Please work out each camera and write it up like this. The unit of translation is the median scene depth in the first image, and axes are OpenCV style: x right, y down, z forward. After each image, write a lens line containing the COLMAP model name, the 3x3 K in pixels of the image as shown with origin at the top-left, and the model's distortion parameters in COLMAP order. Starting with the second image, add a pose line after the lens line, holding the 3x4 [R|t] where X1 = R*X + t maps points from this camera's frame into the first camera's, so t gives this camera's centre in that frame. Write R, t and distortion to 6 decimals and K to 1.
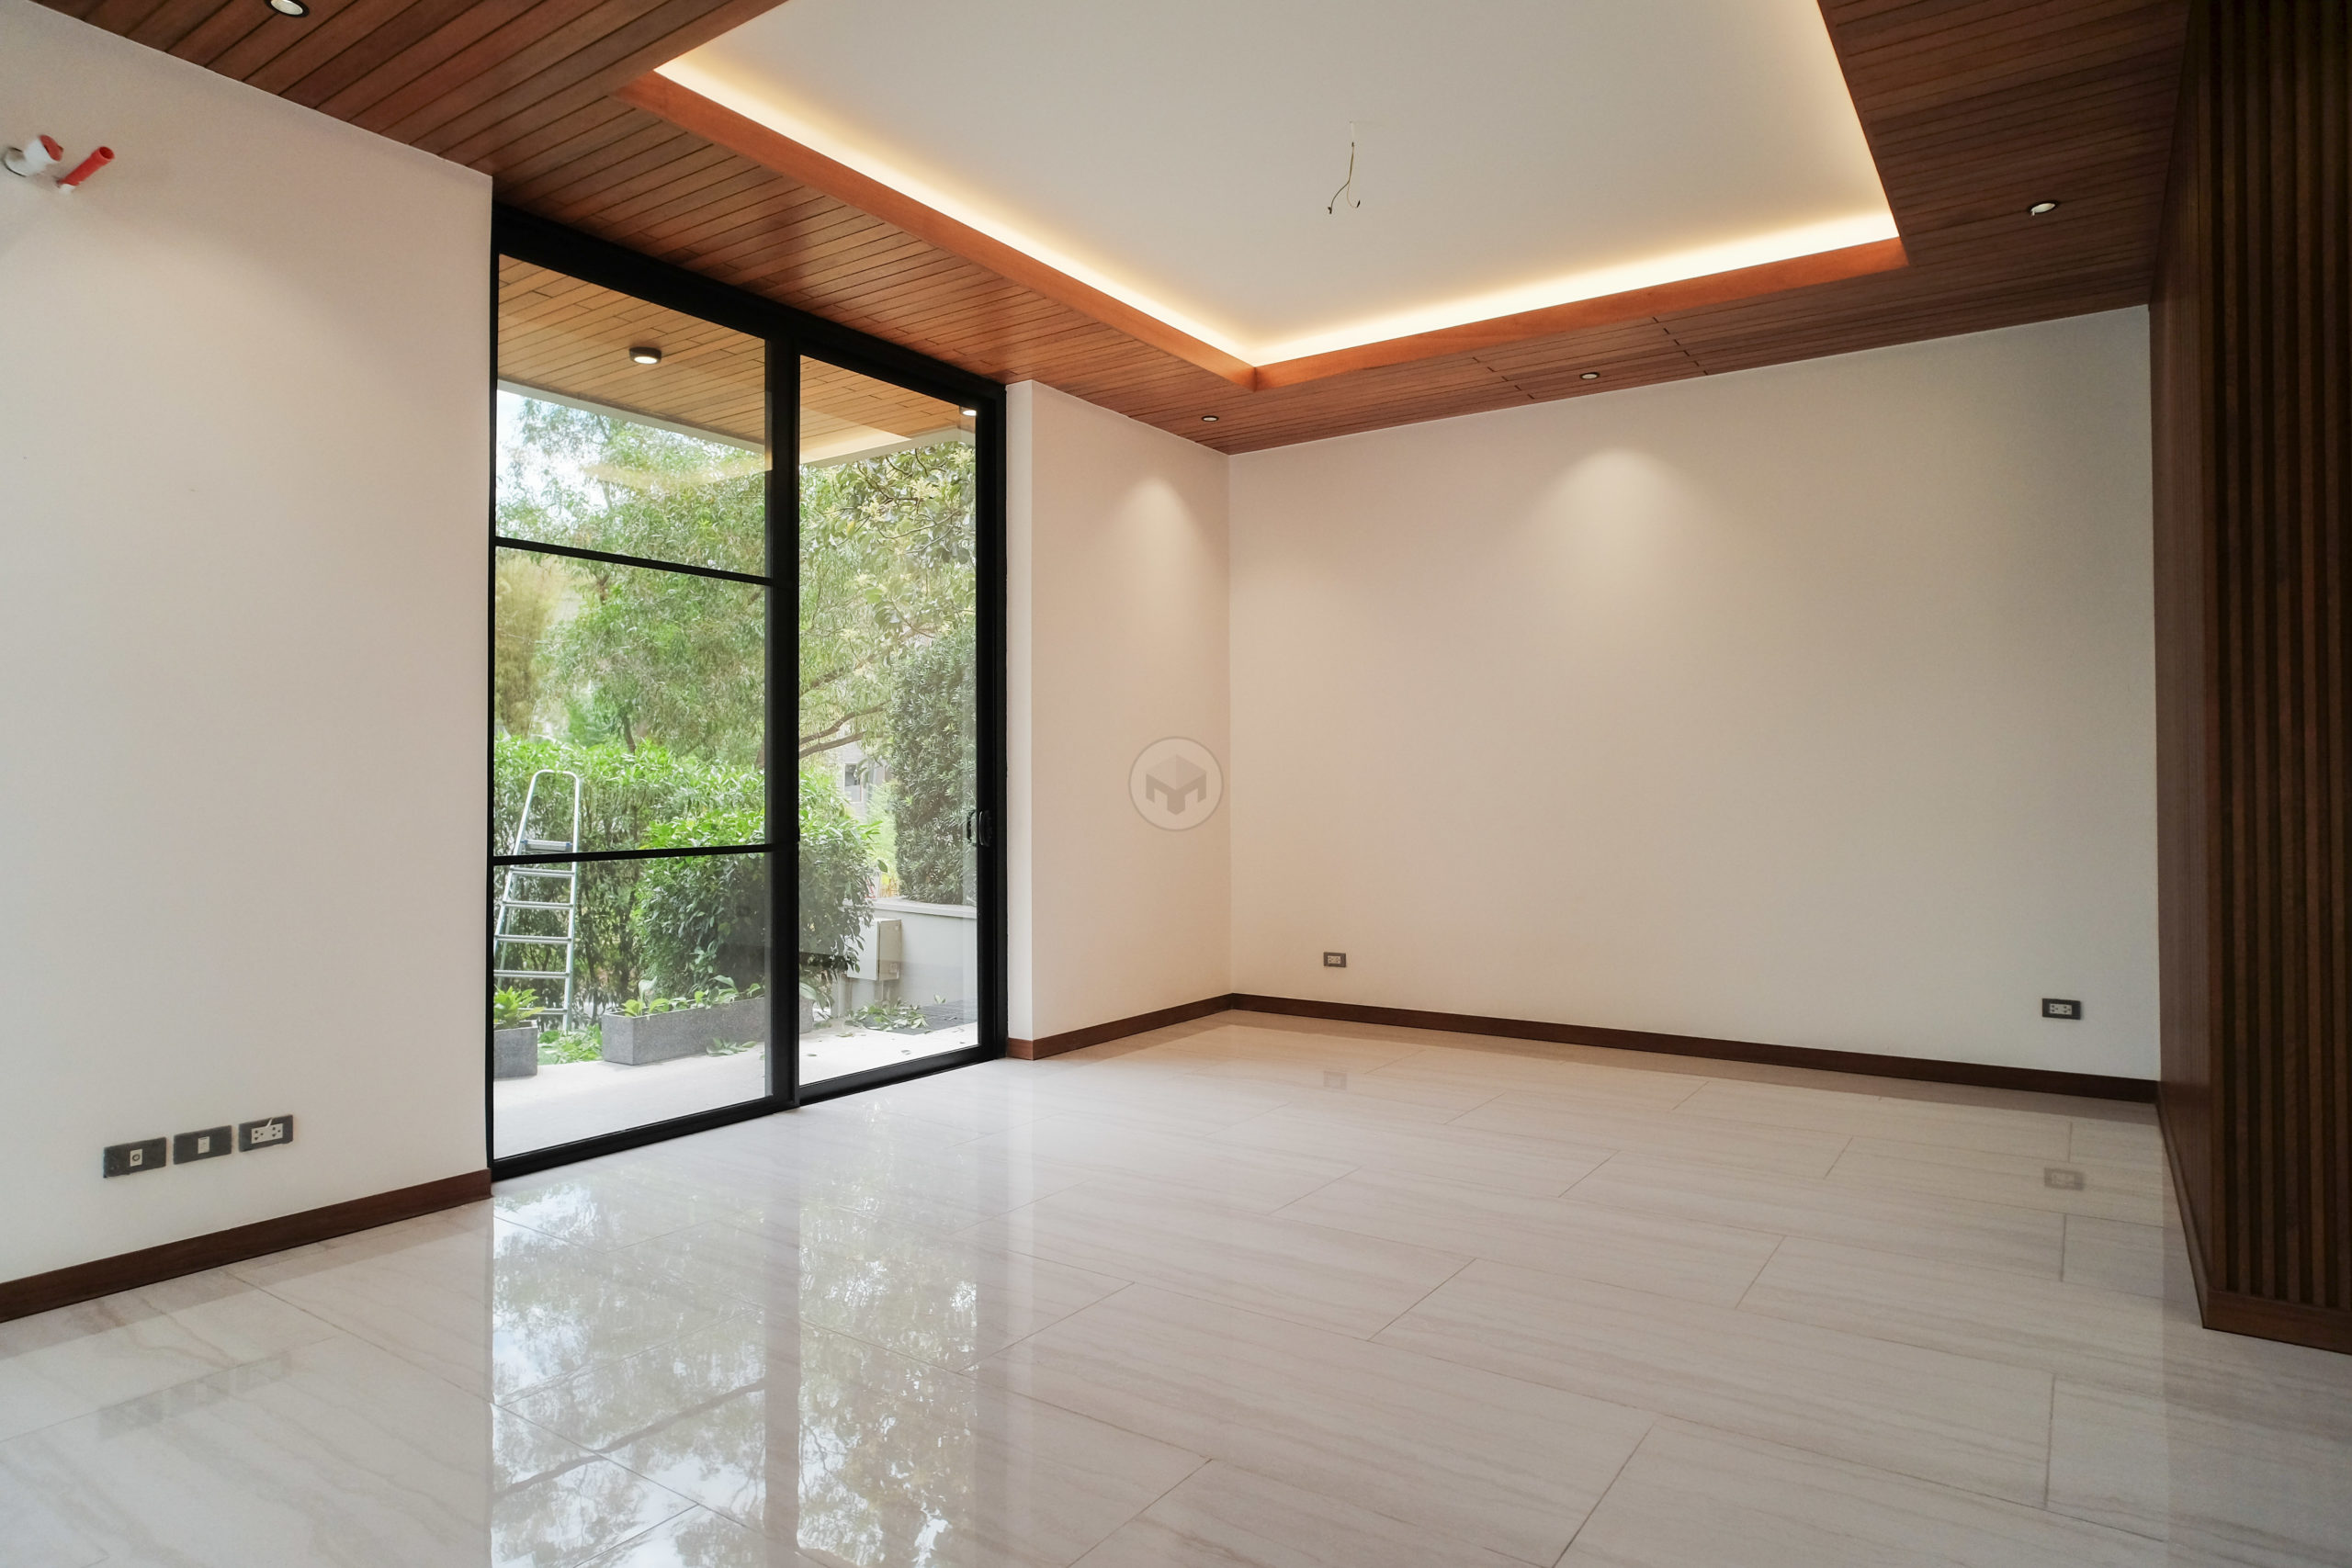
lens RADIAL K [[1356.1, 0, 1172.3], [0, 1356.1, 763.7], [0, 0, 1]] dist [-0.042266, 0.032440]
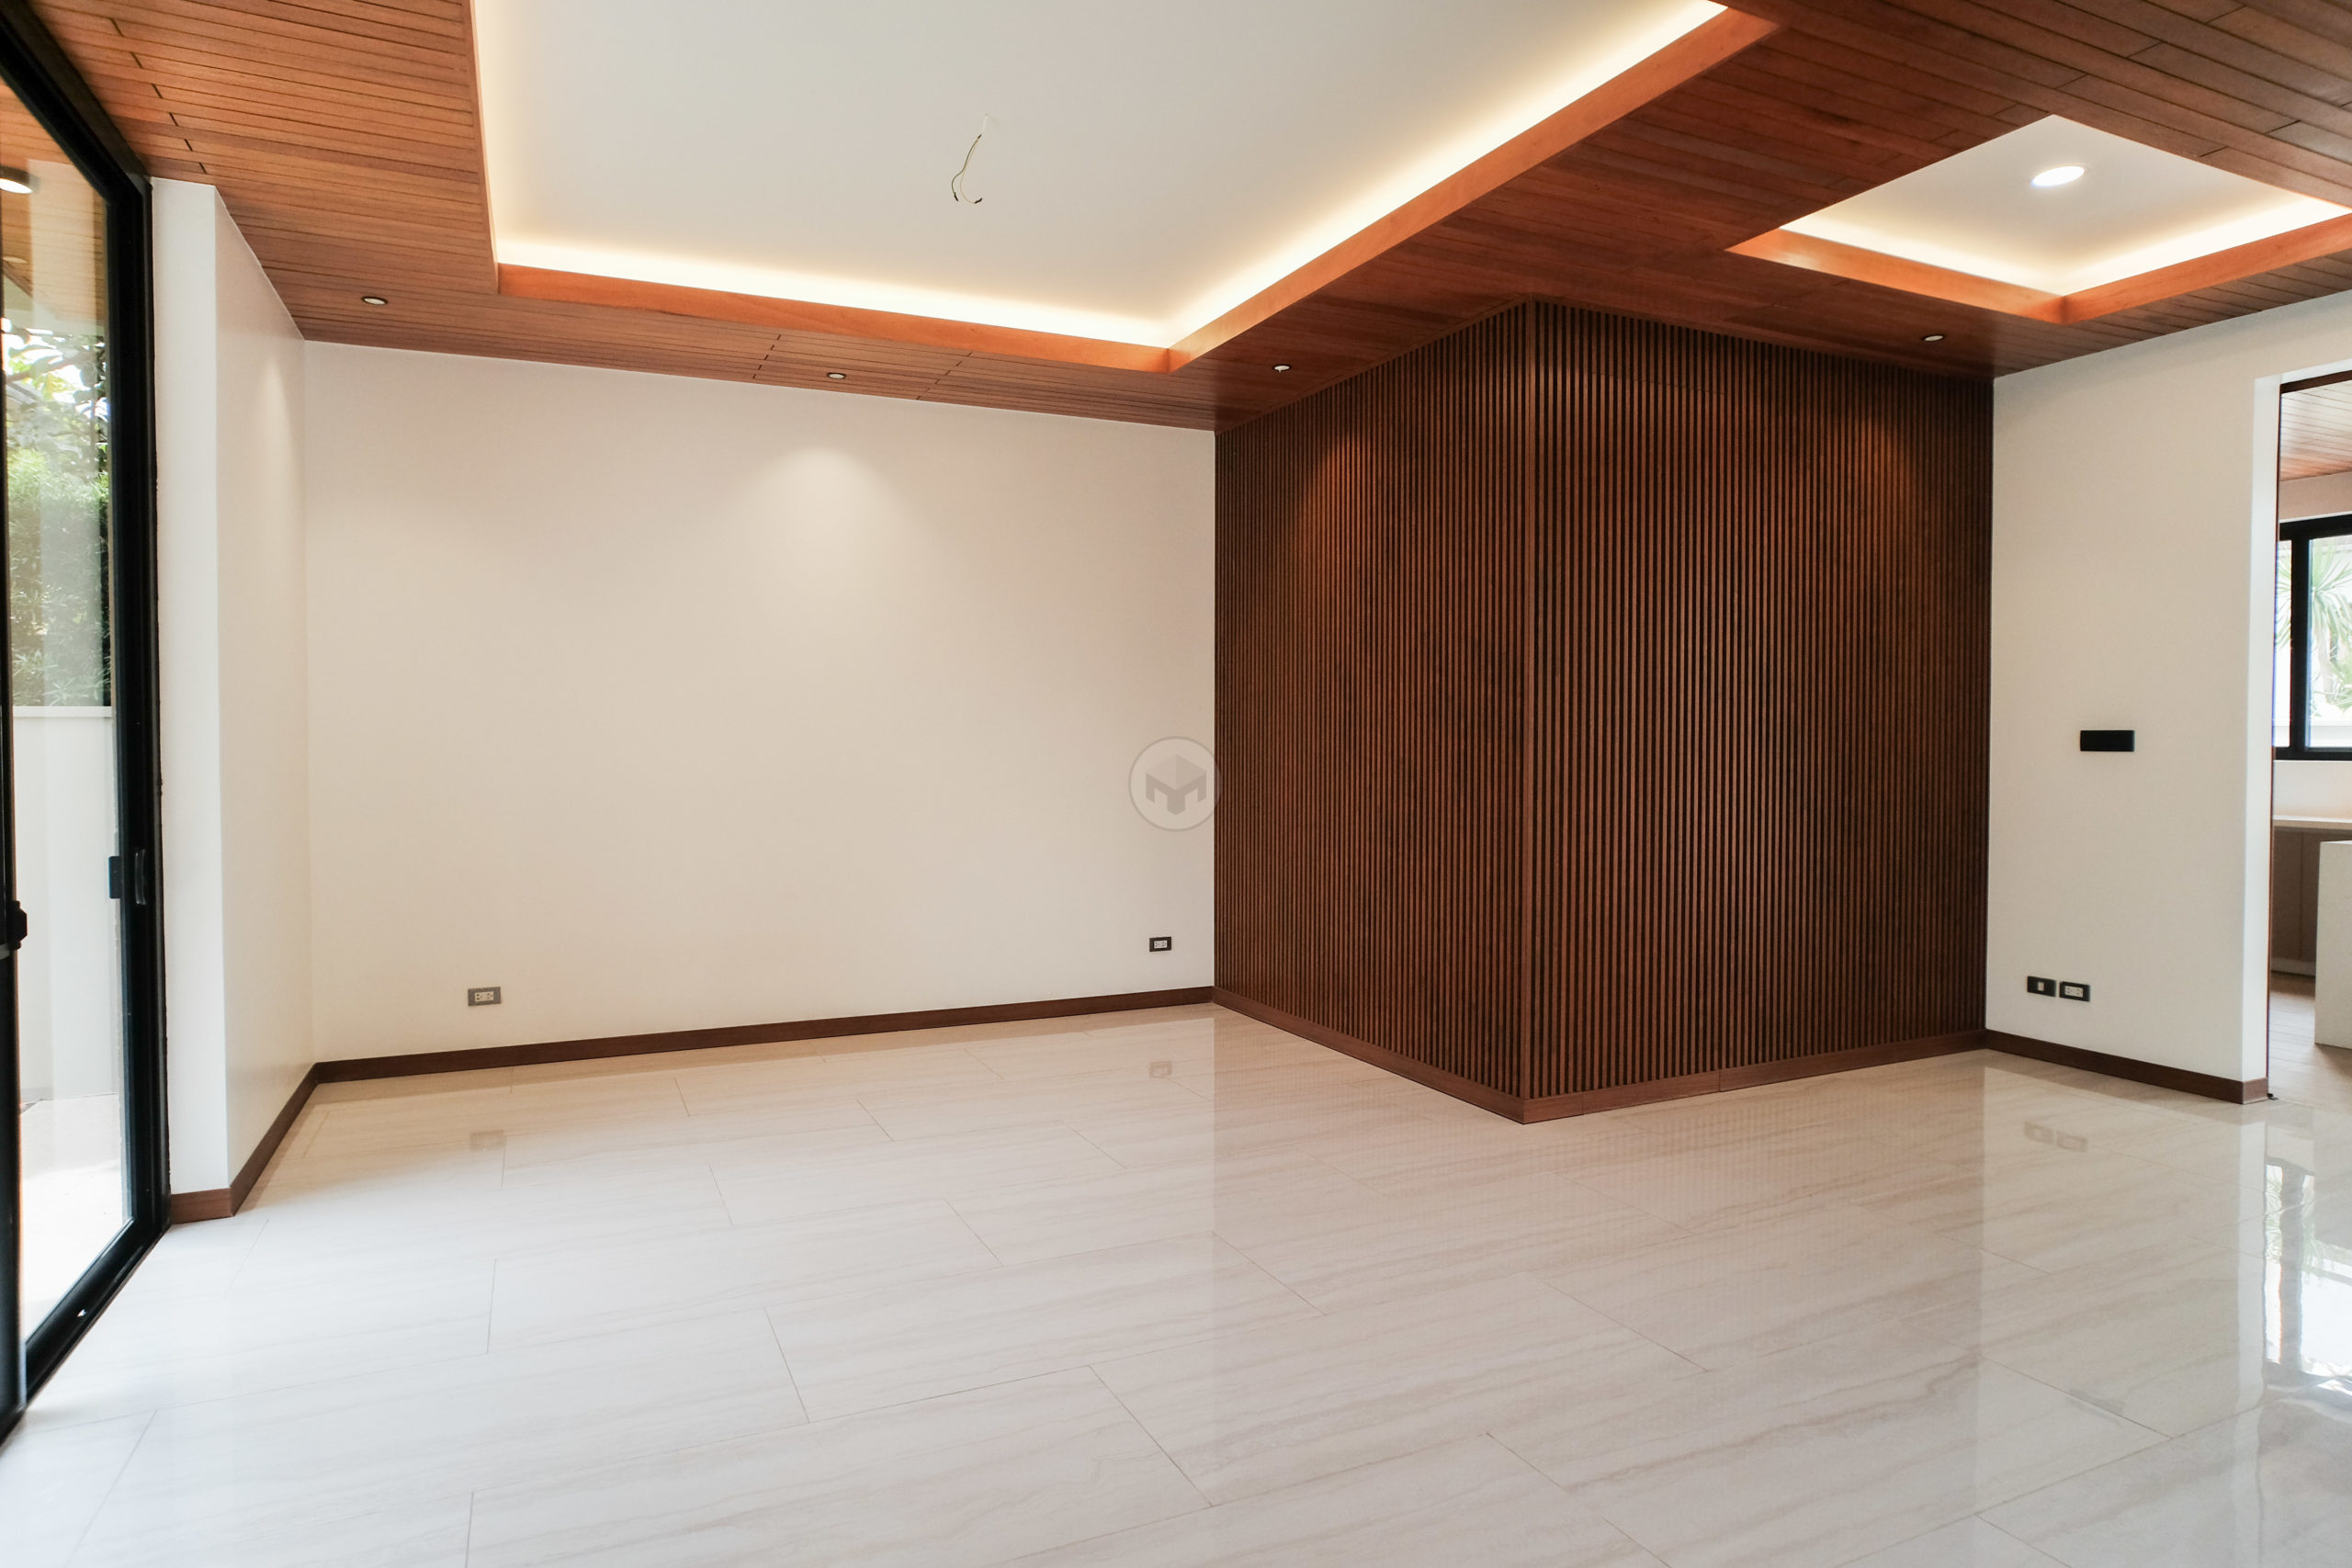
lens RADIAL K [[1356.1, 0, 1172.3], [0, 1356.1, 763.7], [0, 0, 1]] dist [-0.042266, 0.032440]
pose [[0.508304, -0.016051, 0.861028, -0.491443], [-0.016016, 0.999477, 0.028087, -0.035261], [-0.861029, -0.028067, 0.507781, 0.304130]]
